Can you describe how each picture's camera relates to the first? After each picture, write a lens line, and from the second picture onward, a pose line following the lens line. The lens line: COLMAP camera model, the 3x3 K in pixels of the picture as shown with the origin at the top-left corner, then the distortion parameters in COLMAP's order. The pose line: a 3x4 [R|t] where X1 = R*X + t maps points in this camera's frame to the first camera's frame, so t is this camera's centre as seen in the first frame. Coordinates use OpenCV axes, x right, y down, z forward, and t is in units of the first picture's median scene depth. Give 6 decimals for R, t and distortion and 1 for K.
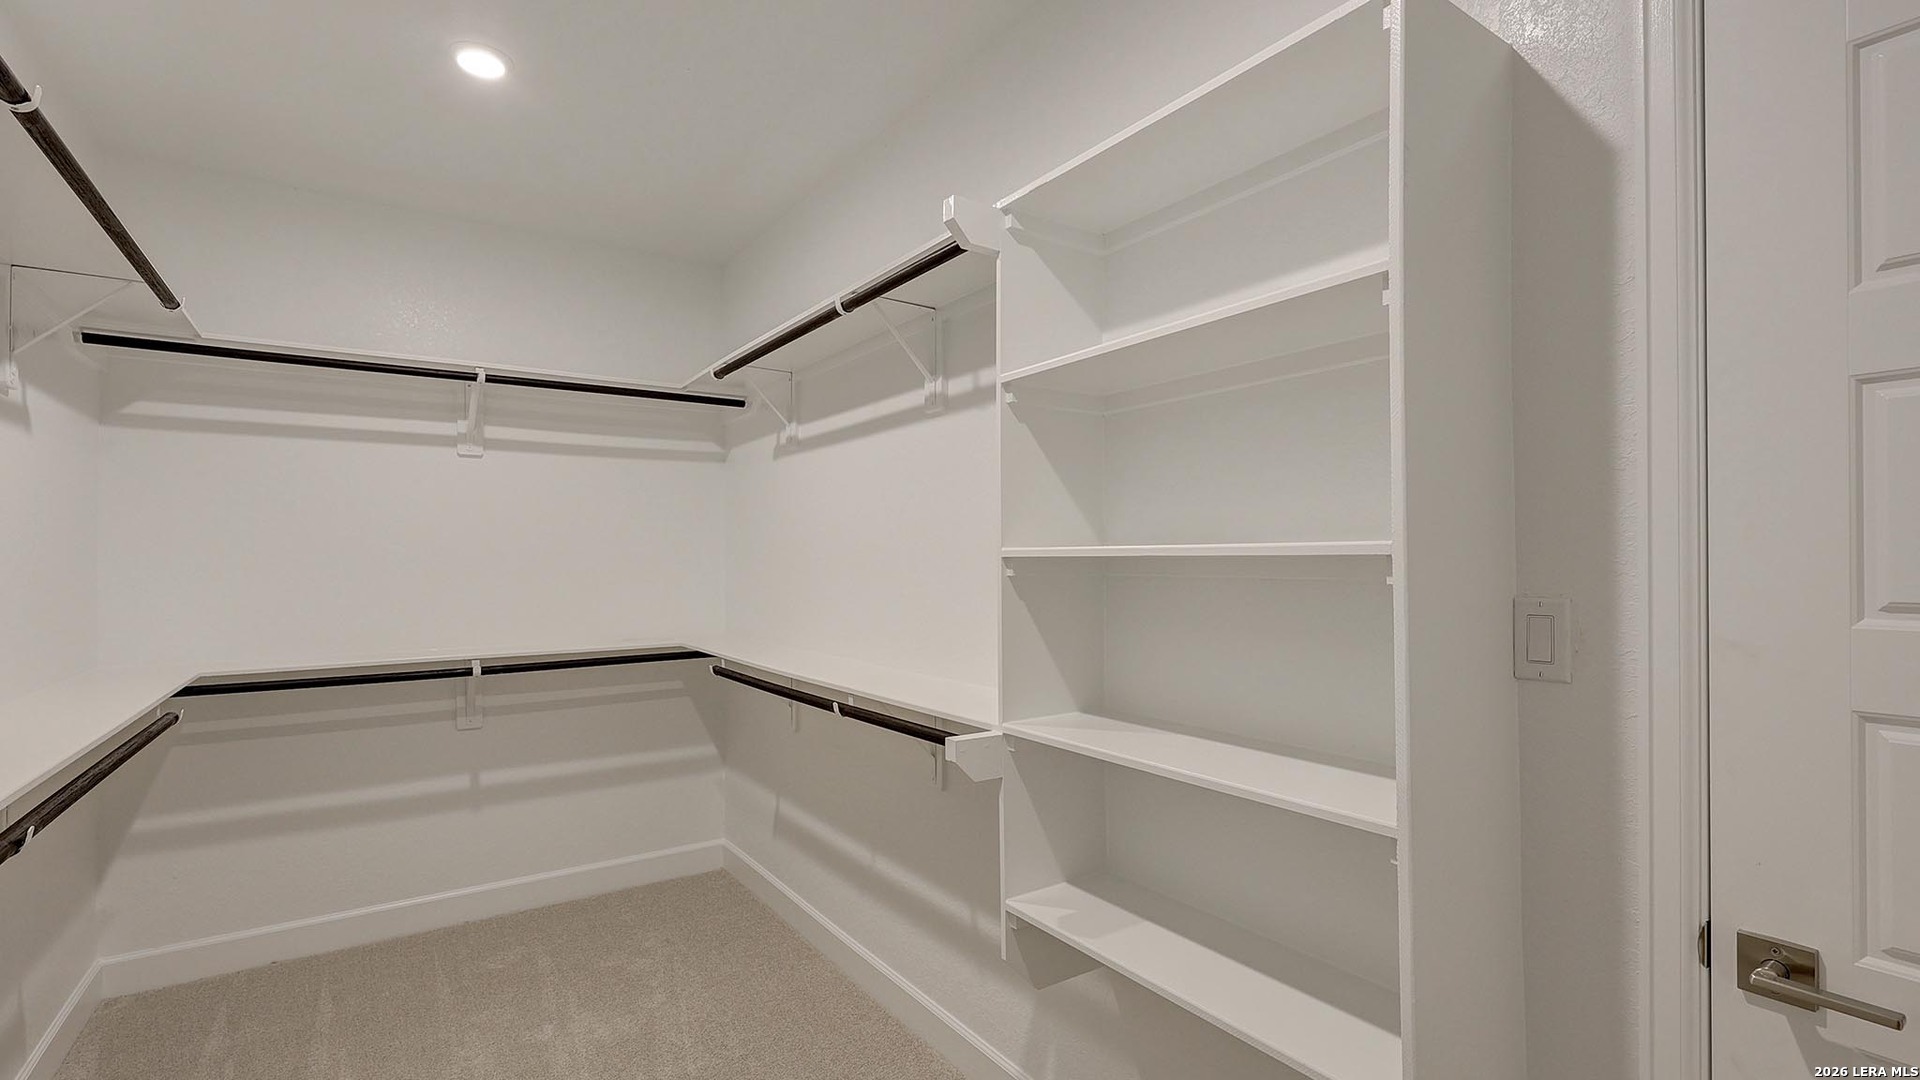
lens RADIAL K [[863.3, 0, 960.0], [0, 863.3, 540.0], [0, 0, 1]] dist [0.000415, 0.000059]
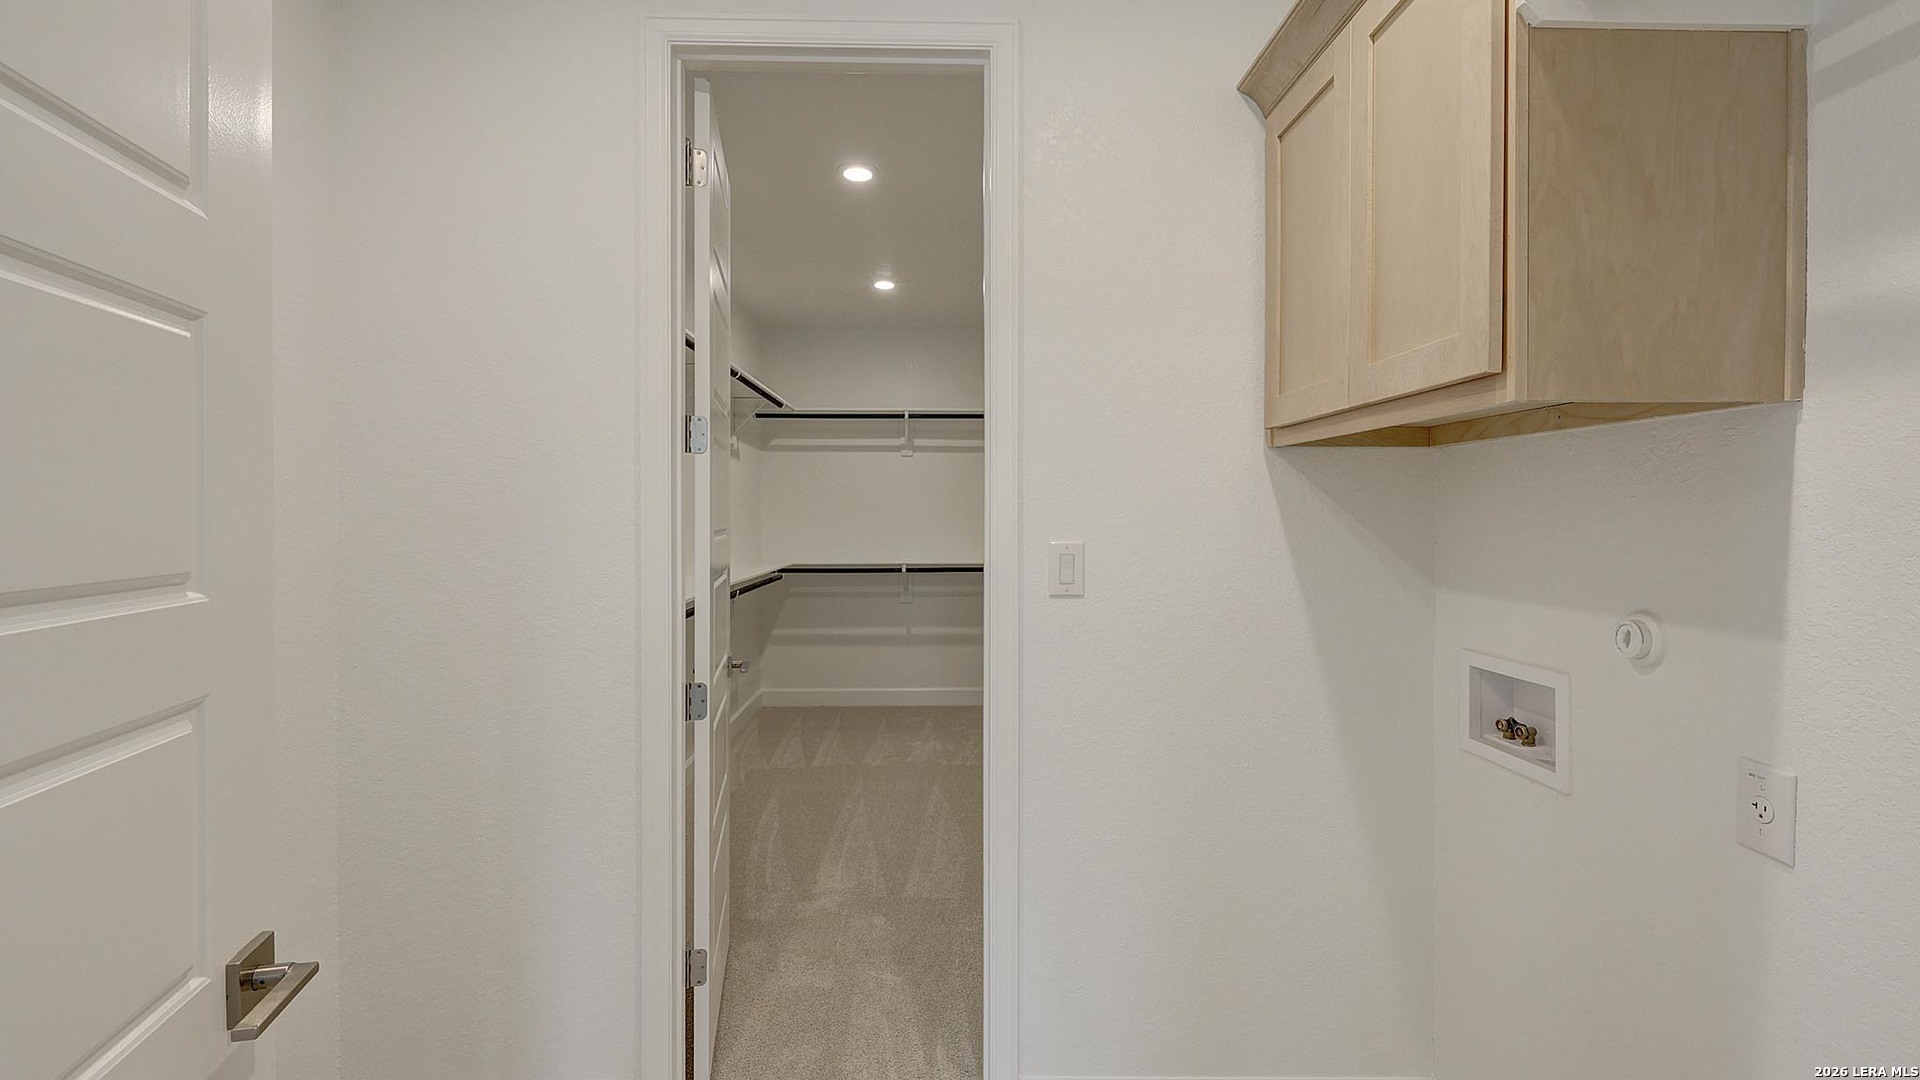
lens RADIAL K [[873.2, 0, 967.5], [0, 873.2, 490.1], [0, 0, 1]] dist [-0.000234, 0.000660]
pose [[0.839252, -0.004399, -0.543725, 0.604832], [0.000210, 0.999970, -0.007766, -0.010139], [0.543742, 0.006404, 0.839228, -0.541853]]
